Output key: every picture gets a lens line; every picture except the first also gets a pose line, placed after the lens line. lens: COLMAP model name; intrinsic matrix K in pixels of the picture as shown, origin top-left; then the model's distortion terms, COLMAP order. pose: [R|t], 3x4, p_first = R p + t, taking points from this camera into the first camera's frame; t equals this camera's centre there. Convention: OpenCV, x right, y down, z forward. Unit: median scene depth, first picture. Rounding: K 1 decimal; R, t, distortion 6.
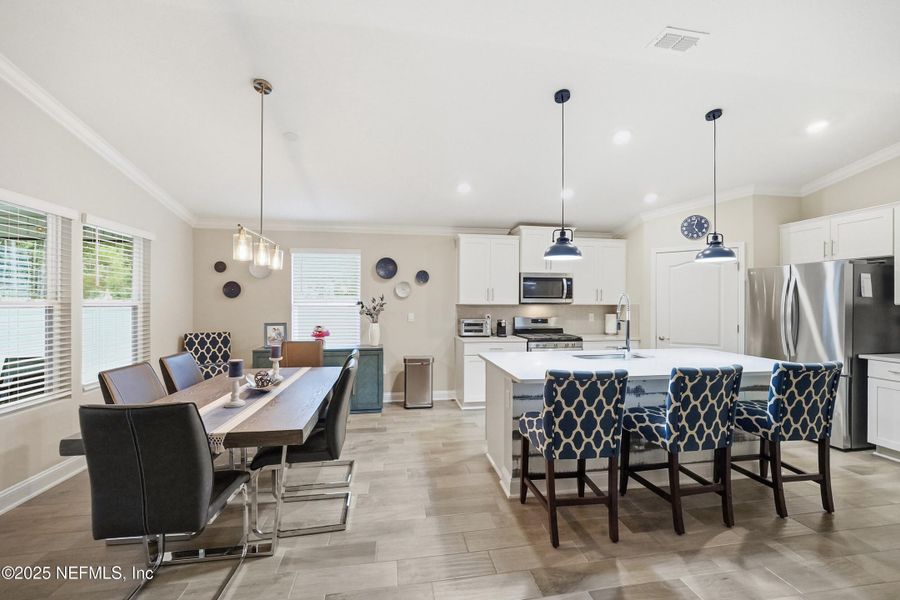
lens RADIAL K [[369.8, 0, 450.0], [0, 369.8, 304.4], [0, 0, 1]] dist [-0.008392, -0.000168]
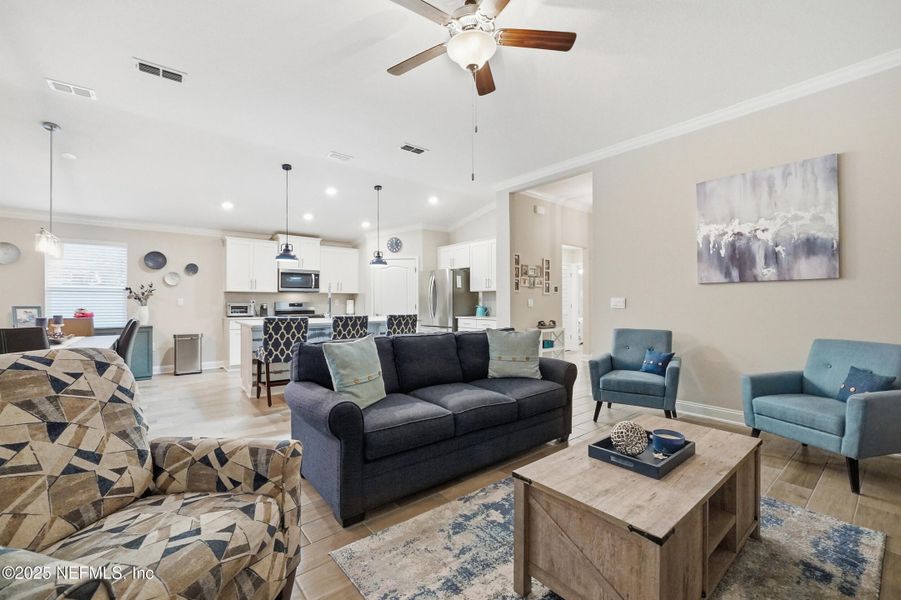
lens RADIAL K [[375.9, 0, 452.1], [0, 375.9, 302.1], [0, 0, 1]] dist [-0.011647, 0.000248]
pose [[0.865522, -0.002663, 0.500864, 0.056786], [0.004433, 0.999987, -0.002344, 0.046434], [-0.500852, 0.004249, 0.865523, -0.552280]]
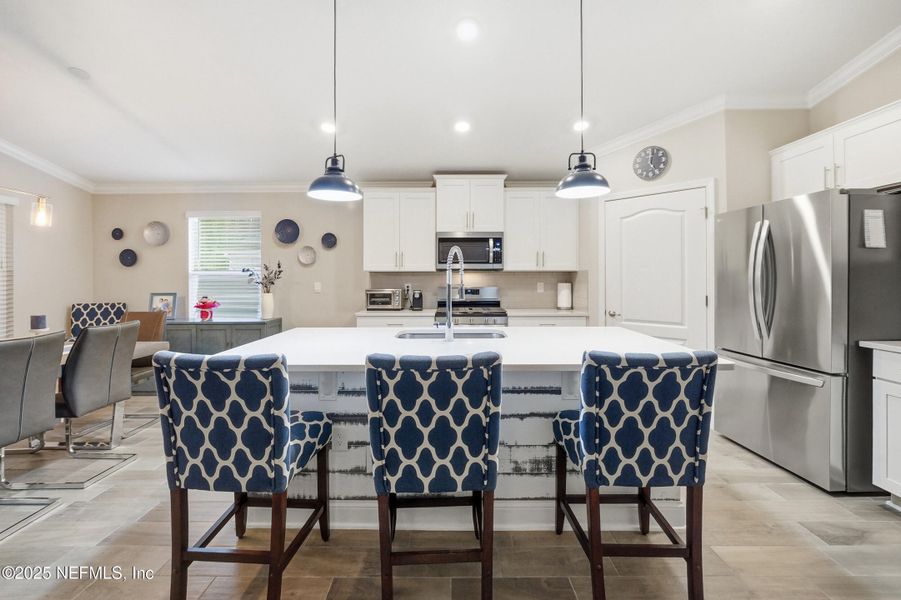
lens RADIAL K [[380.4, 0, 448.7], [0, 380.4, 280.6], [0, 0, 1]] dist [-0.009481, 0.000178]
pose [[0.986139, -0.004720, -0.165857, 0.390872], [0.004577, 0.999989, -0.001239, 0.024061], [0.165861, 0.000462, 0.986149, 0.187352]]
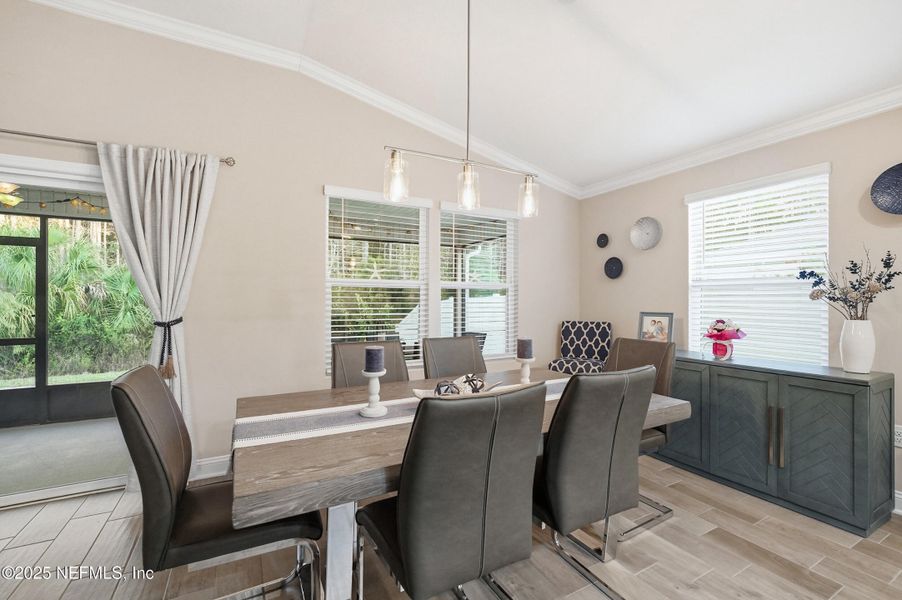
lens RADIAL K [[387.6, 0, 448.4], [0, 387.6, 301.3], [0, 0, 1]] dist [-0.009993, -0.000024]
pose [[0.322603, 0.002579, -0.946531, 0.068140], [-0.001817, 0.999996, 0.002105, 0.029861], [0.946533, 0.001041, 0.322606, 0.422923]]
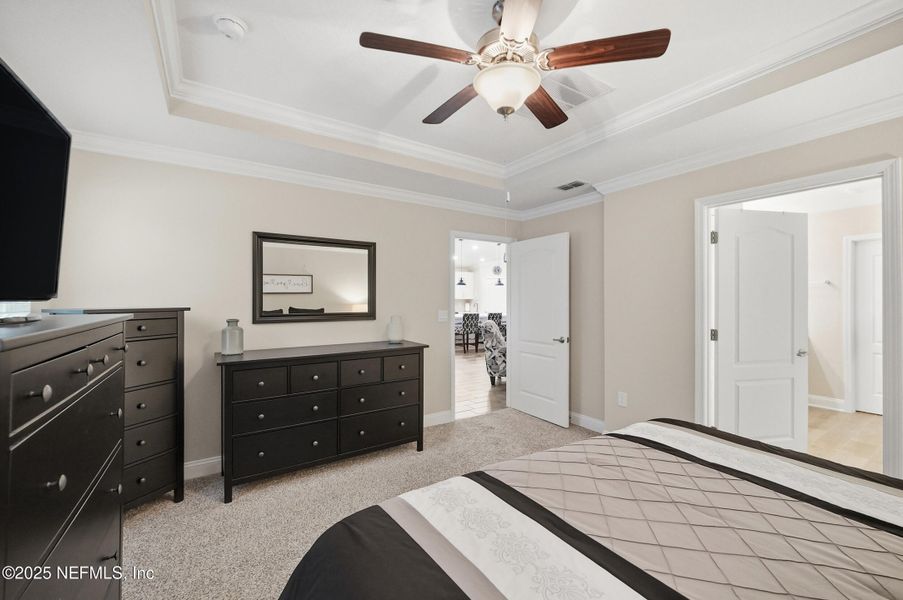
lens RADIAL K [[364.6, 0, 449.1], [0, 364.6, 298.1], [0, 0, 1]] dist [-0.009128, 0.000034]
pose [[0.913722, 0.001408, 0.406338, -0.743147], [0.001471, 0.999976, -0.006773, 0.009903], [-0.406337, 0.006786, 0.913698, -1.305154]]
